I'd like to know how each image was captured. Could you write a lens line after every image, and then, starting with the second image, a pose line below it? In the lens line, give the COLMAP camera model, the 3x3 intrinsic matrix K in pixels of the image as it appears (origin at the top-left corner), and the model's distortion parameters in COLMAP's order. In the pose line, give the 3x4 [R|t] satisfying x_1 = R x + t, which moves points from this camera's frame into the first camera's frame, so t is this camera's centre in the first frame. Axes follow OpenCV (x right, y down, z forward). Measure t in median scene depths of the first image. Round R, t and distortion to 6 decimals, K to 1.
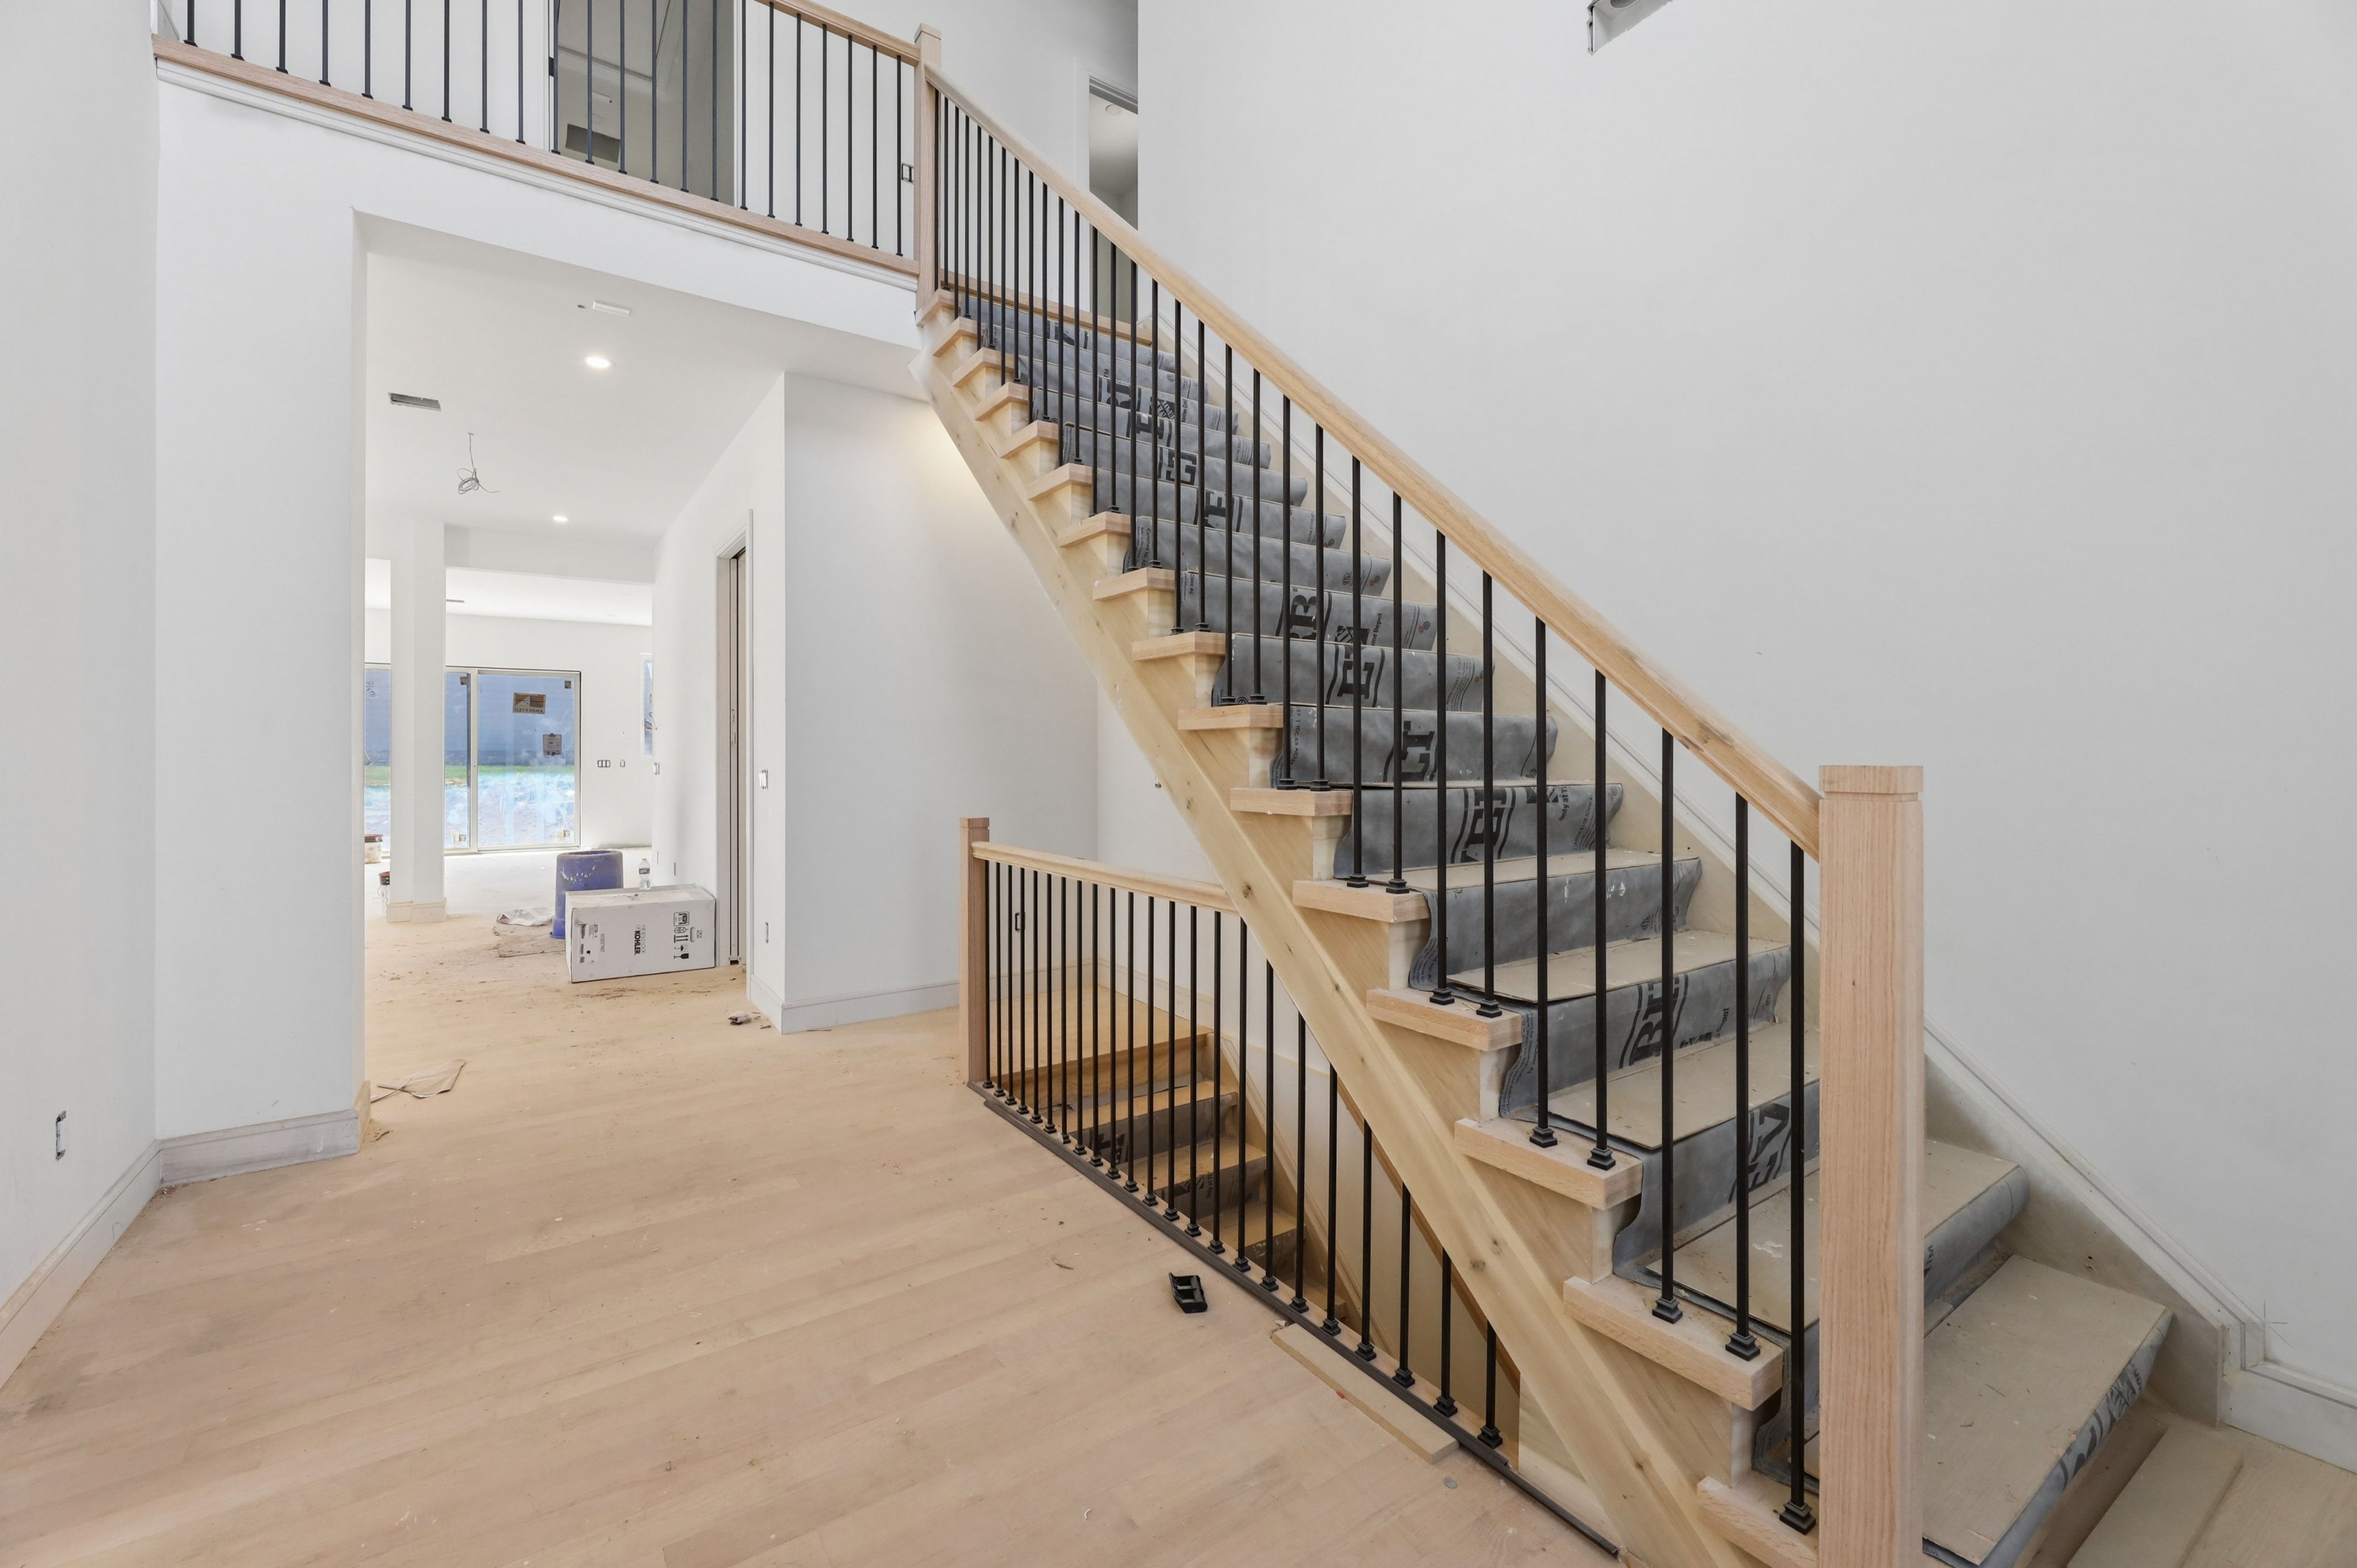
lens RADIAL K [[960.1, 0, 1186.6], [0, 960.1, 745.4], [0, 0, 1]] dist [0.003049, -0.000089]
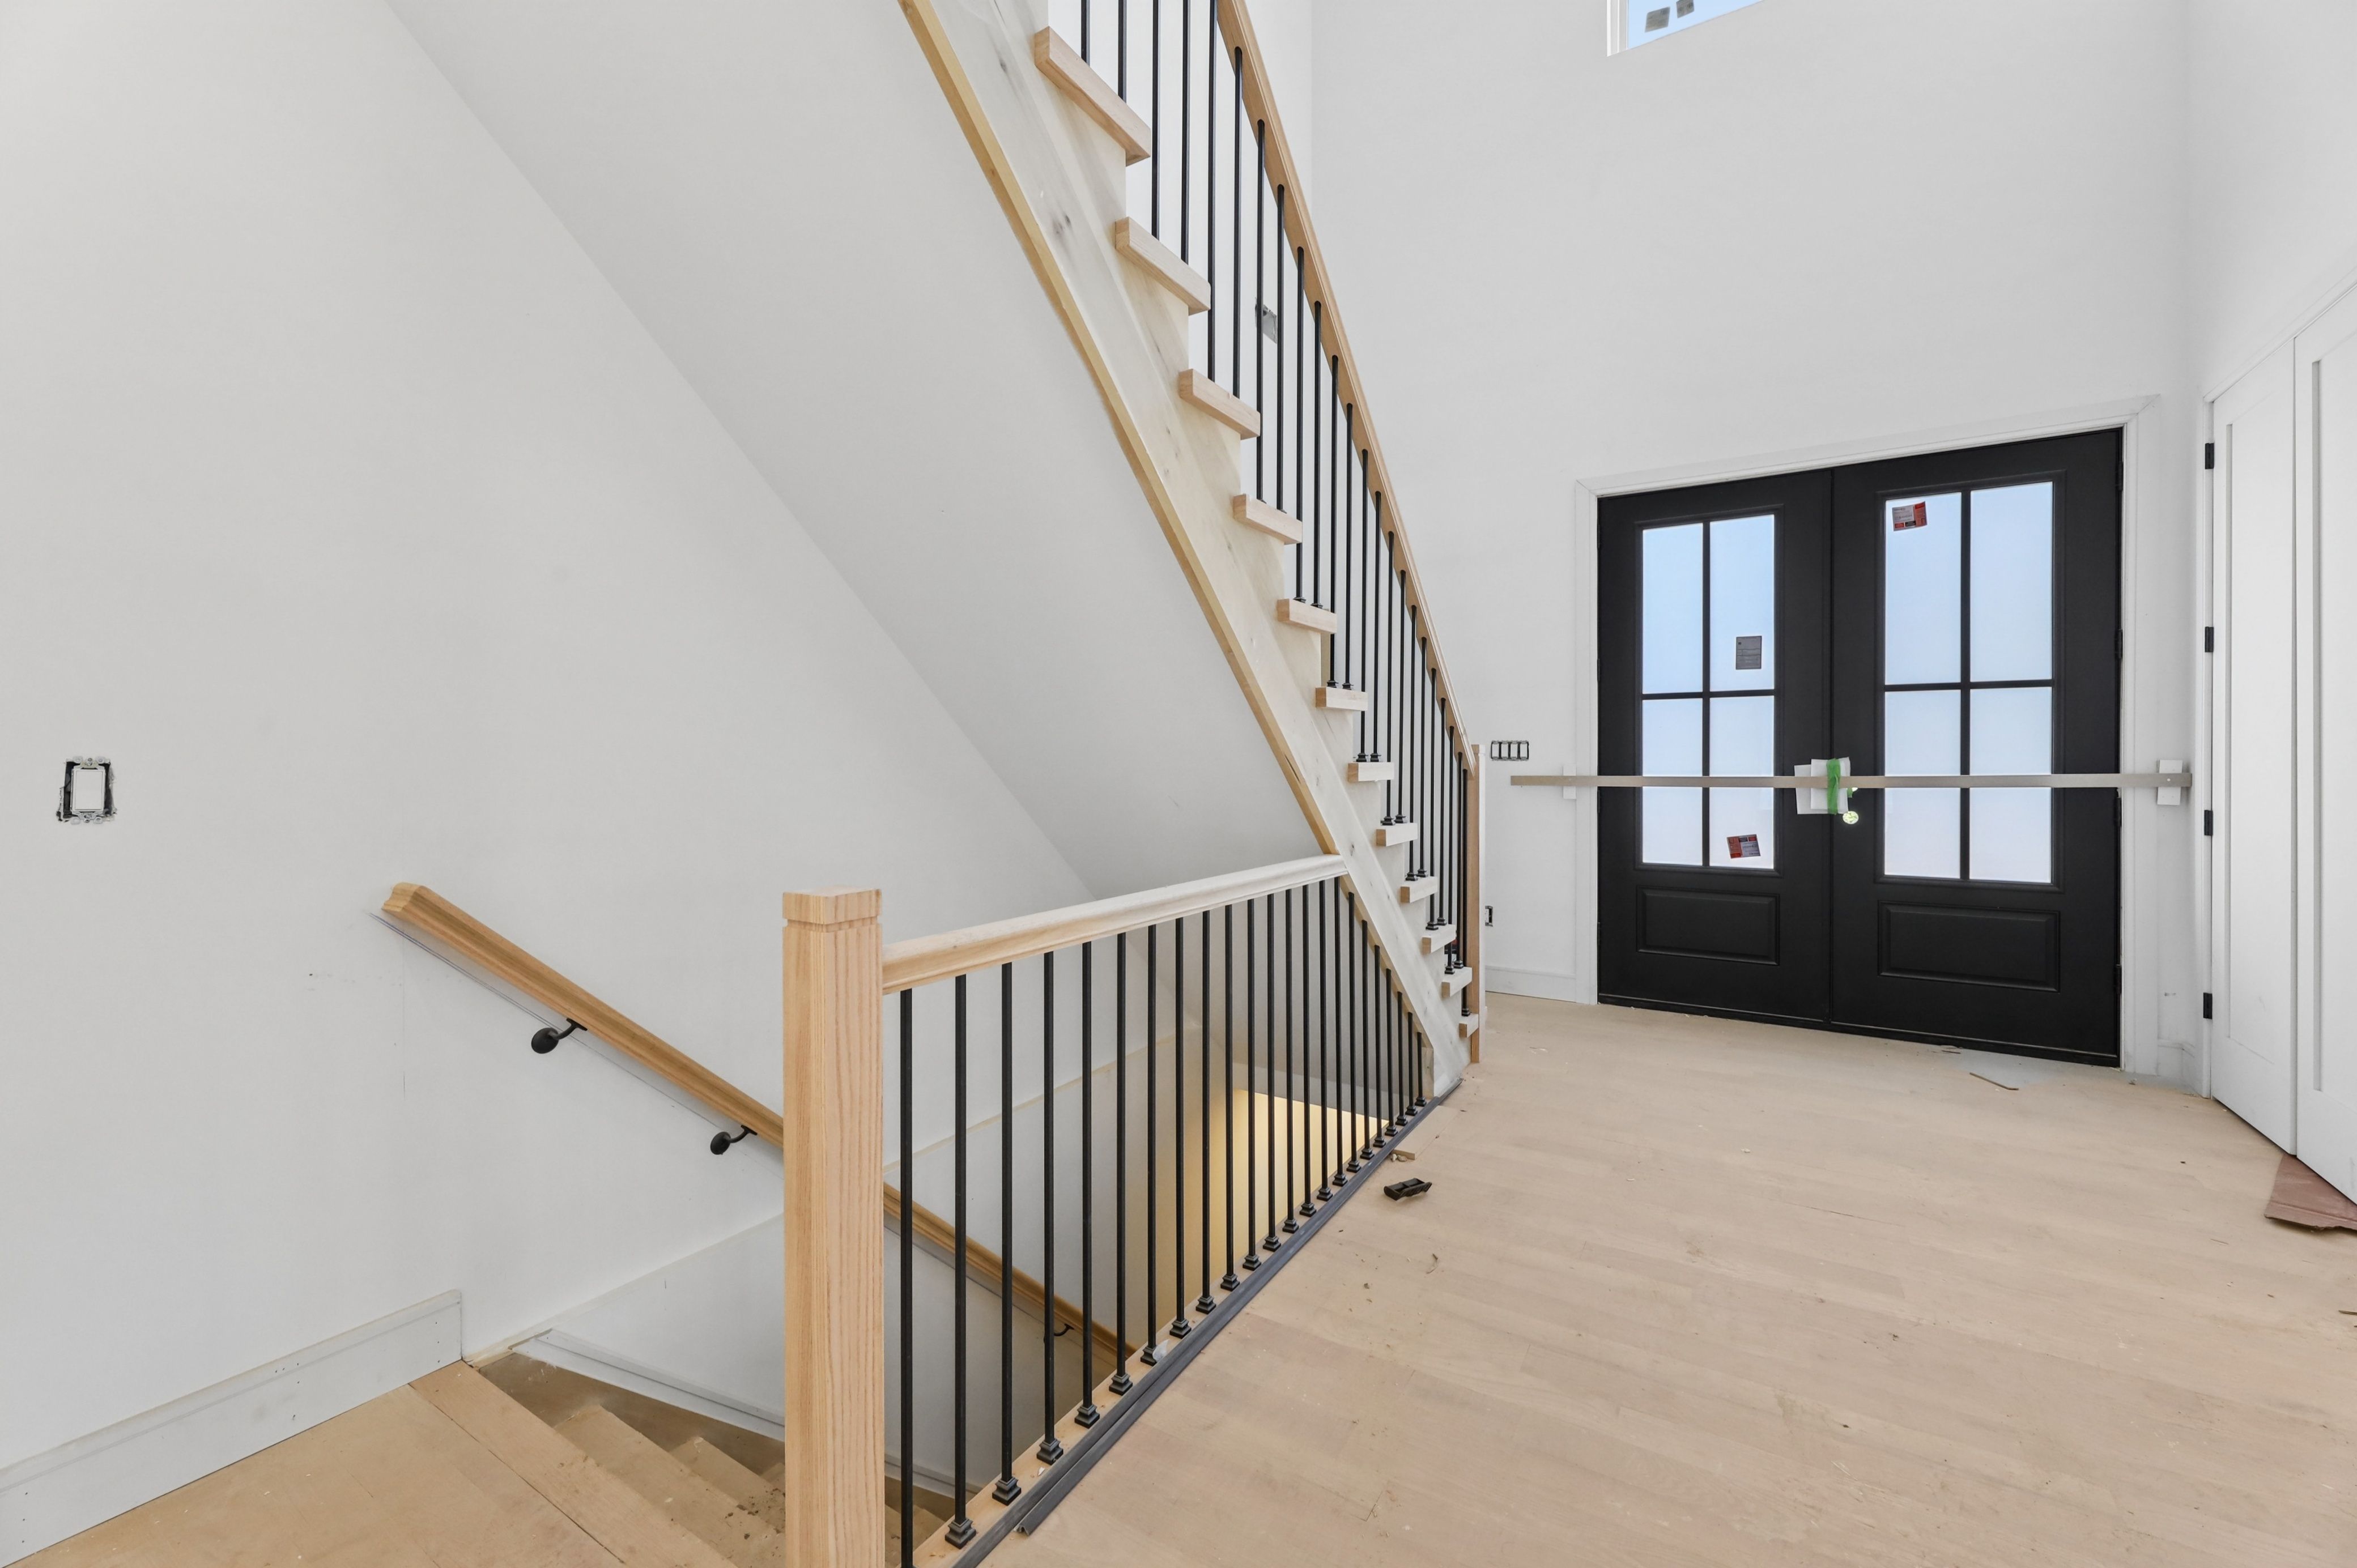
lens RADIAL K [[960.1, 0, 1171.9], [0, 960.1, 763.8], [0, 0, 1]] dist [0.003049, -0.000089]
pose [[-0.367561, -0.012321, 0.929918, -0.949480], [0.002799, 0.999893, 0.014354, 0.033966], [-0.929995, 0.007879, -0.367487, 1.650560]]
